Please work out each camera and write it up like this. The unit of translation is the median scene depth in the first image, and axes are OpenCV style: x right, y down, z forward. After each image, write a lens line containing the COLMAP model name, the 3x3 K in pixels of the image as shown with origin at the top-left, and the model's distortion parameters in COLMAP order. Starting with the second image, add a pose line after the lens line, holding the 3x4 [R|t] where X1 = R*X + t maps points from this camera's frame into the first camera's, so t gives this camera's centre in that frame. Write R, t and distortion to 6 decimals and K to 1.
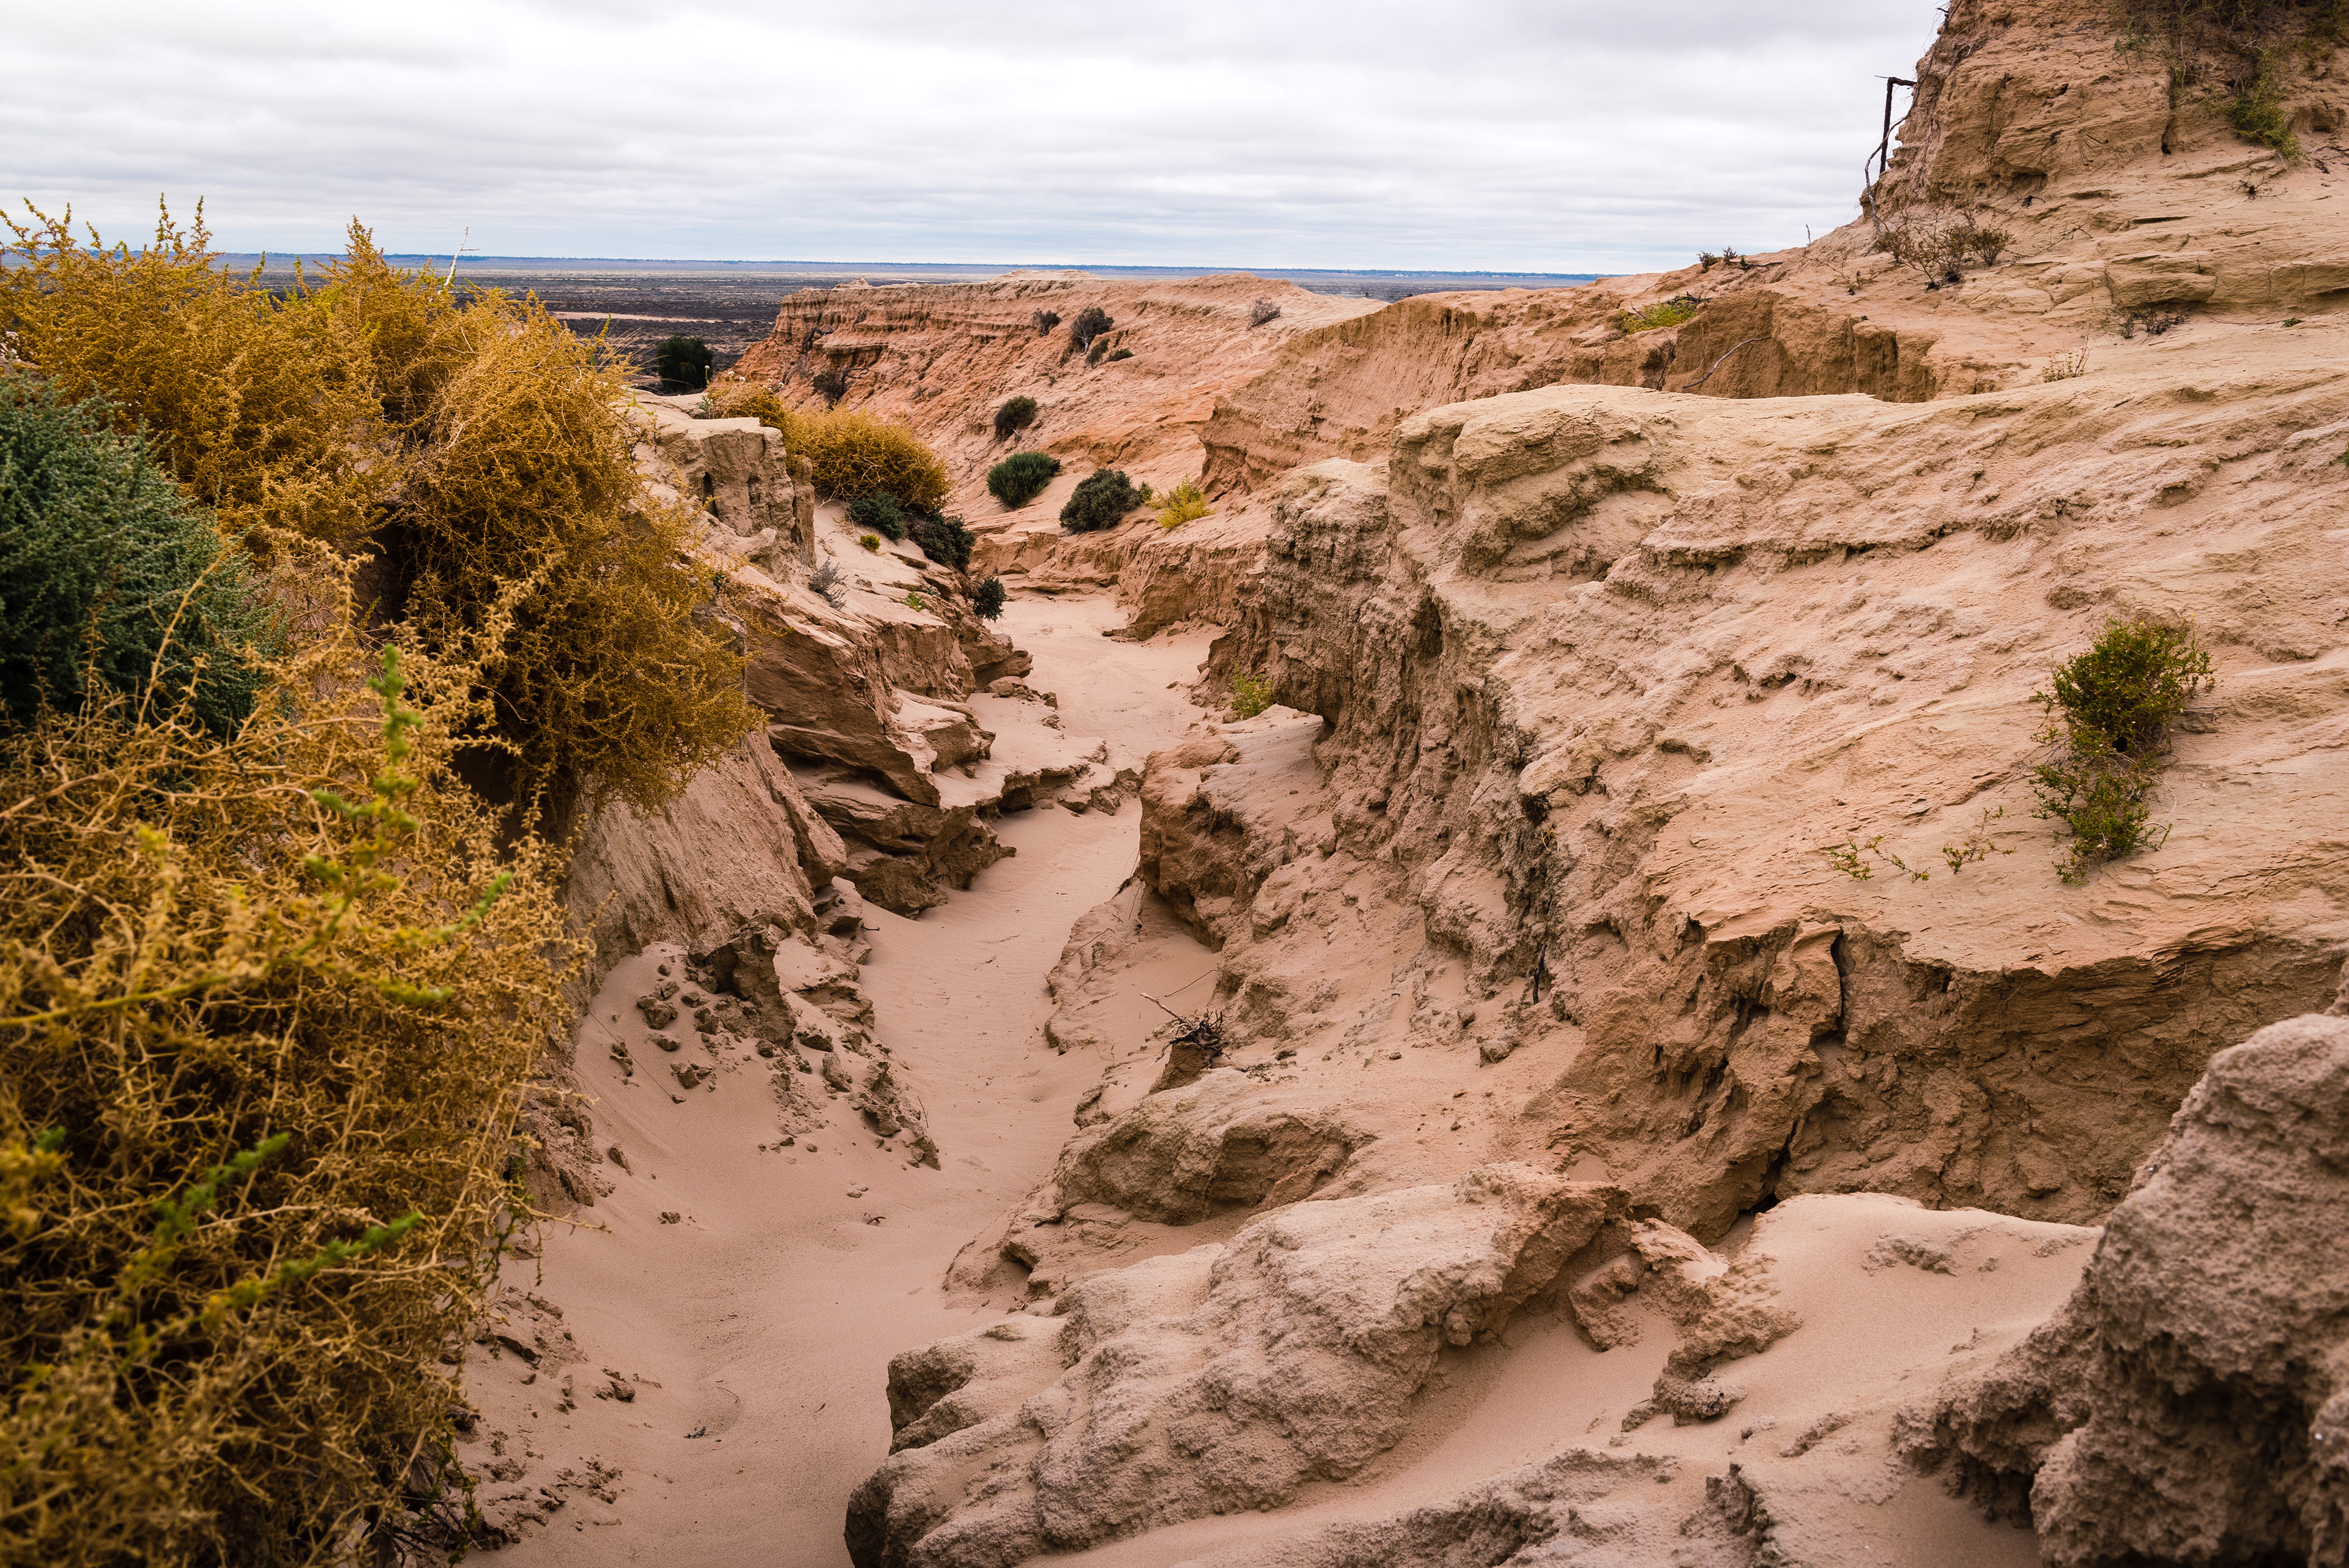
lens RADIAL K [[2142.5, 0, 1175.4], [0, 2142.5, 783.4], [0, 0, 1]] dist [-0.017768, 0.000000]
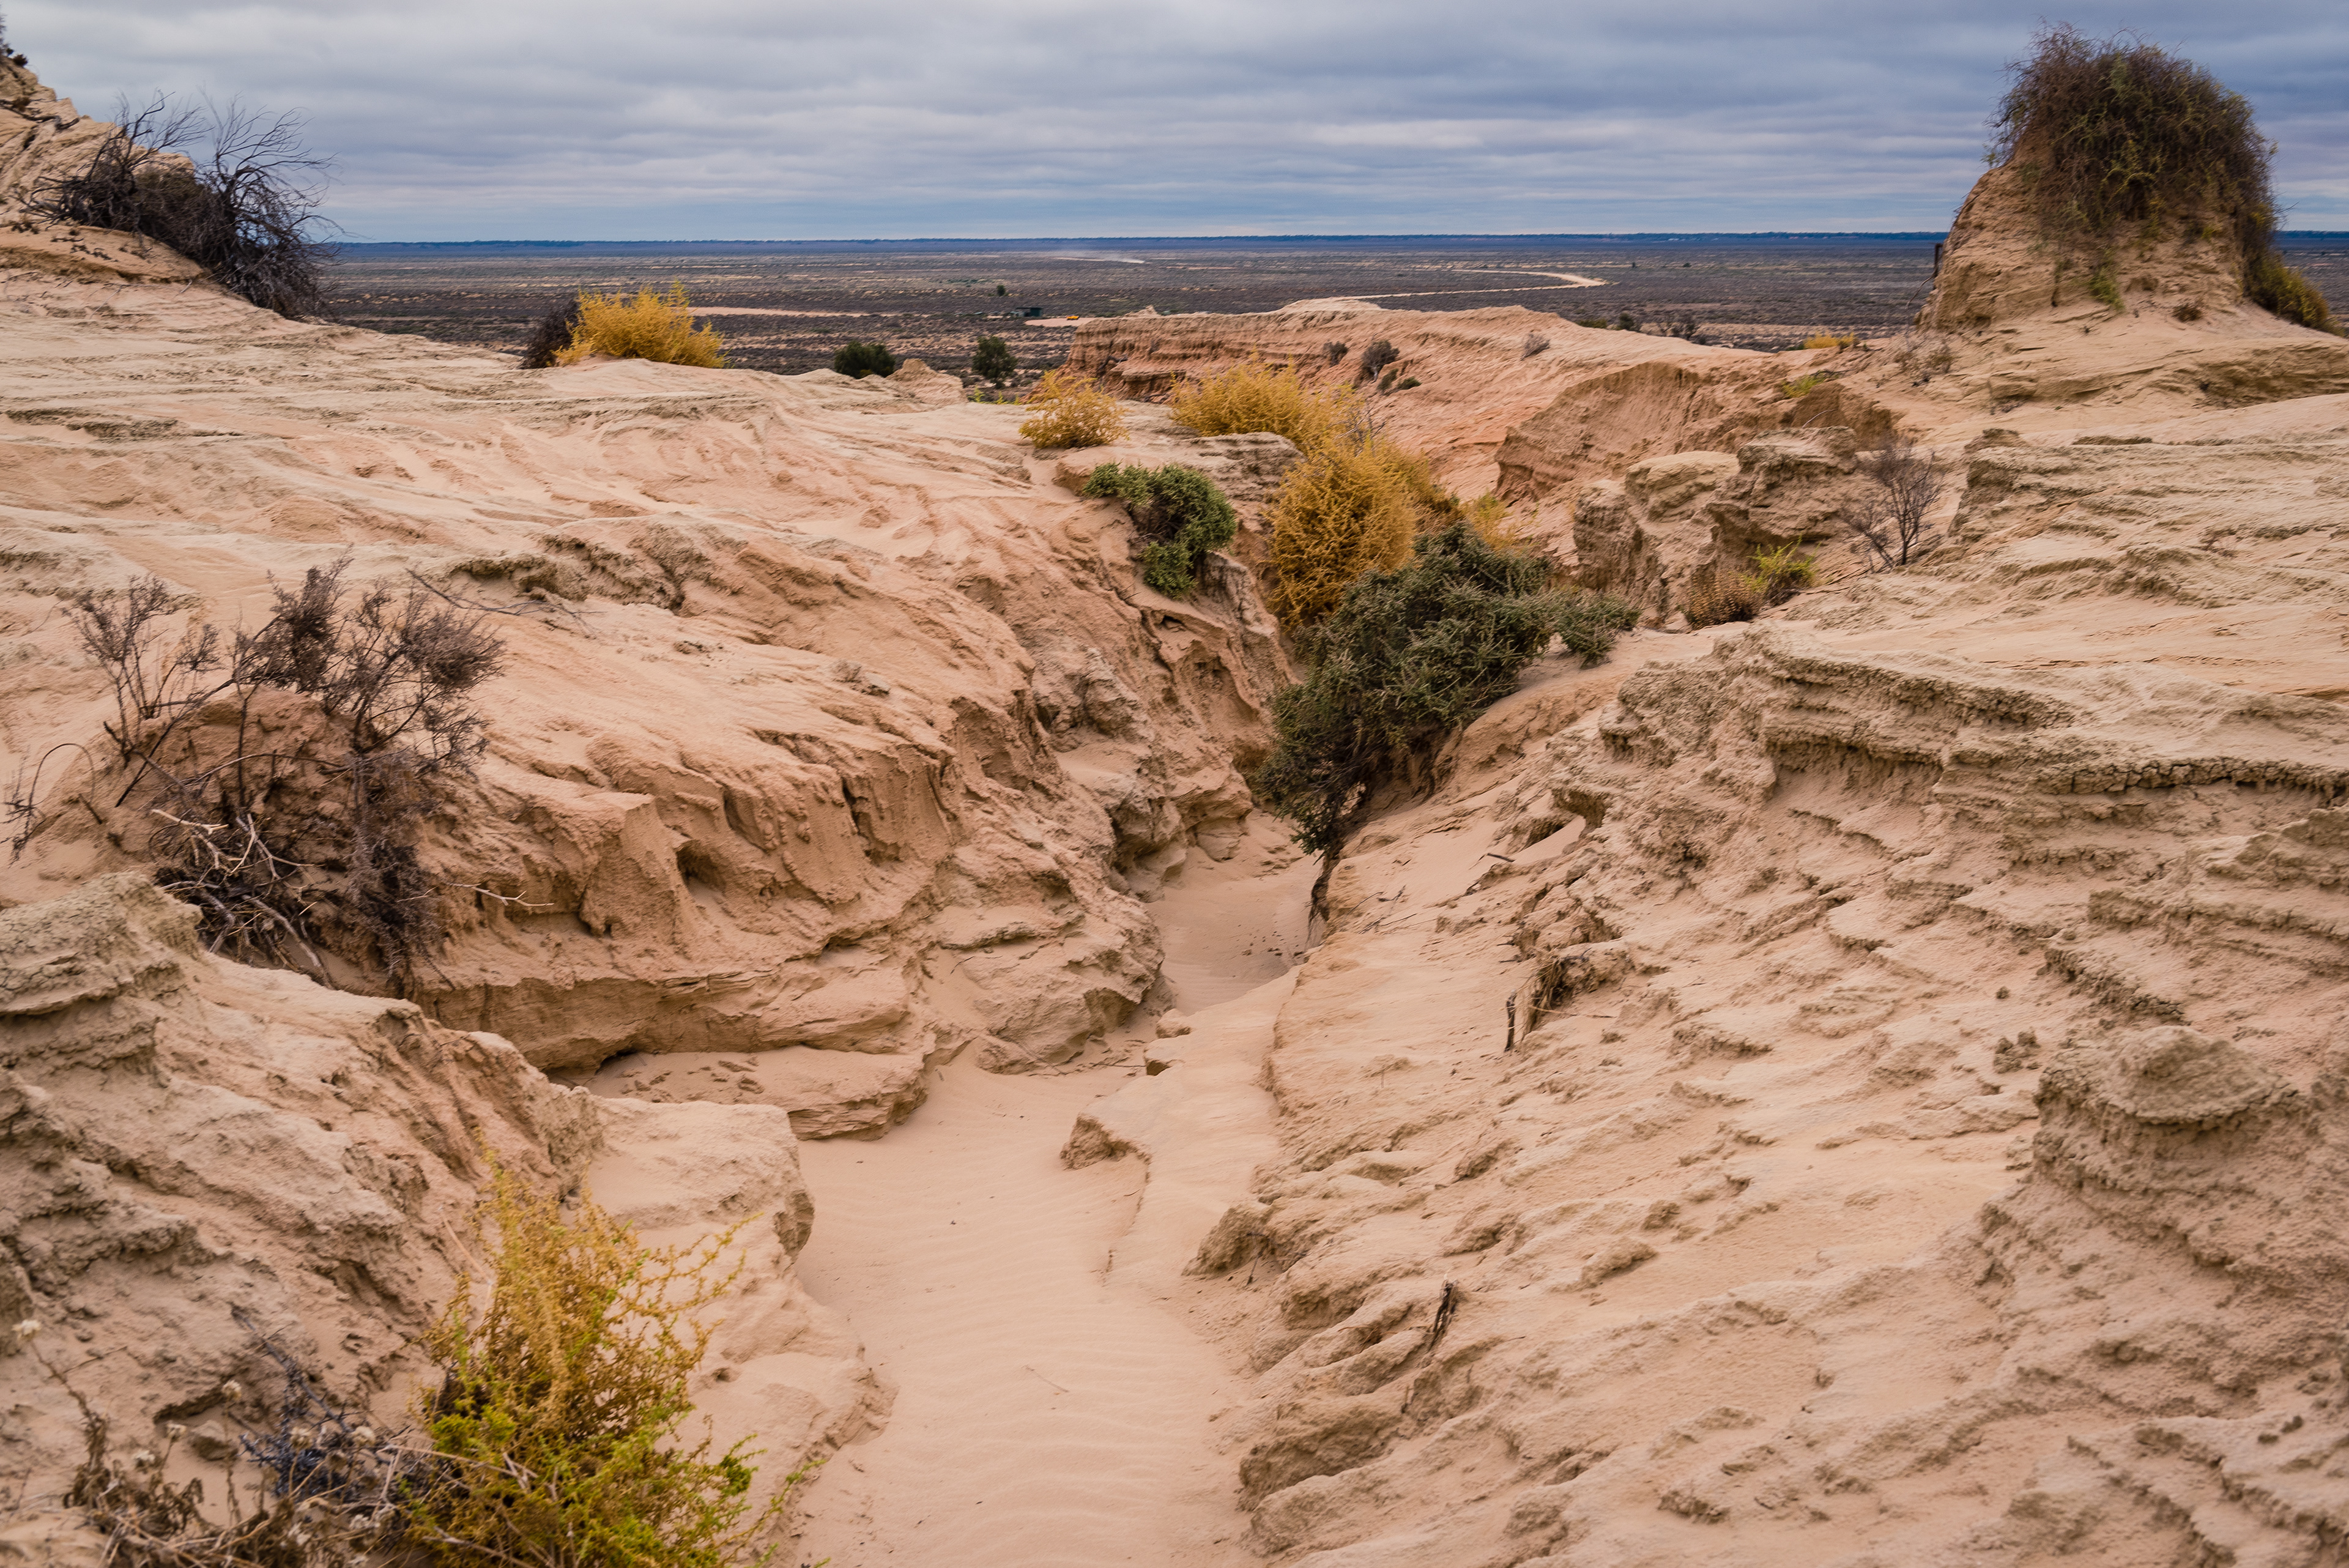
lens RADIAL K [[2588.7, 0, 1171.9], [0, 2588.7, 784.4], [0, 0, 1]] dist [-0.011031, 0.000000]
pose [[0.996042, -0.004211, -0.088783, -0.061061], [0.001605, 0.999566, -0.029398, 0.110455], [0.088868, 0.029139, 0.995617, -0.774709]]
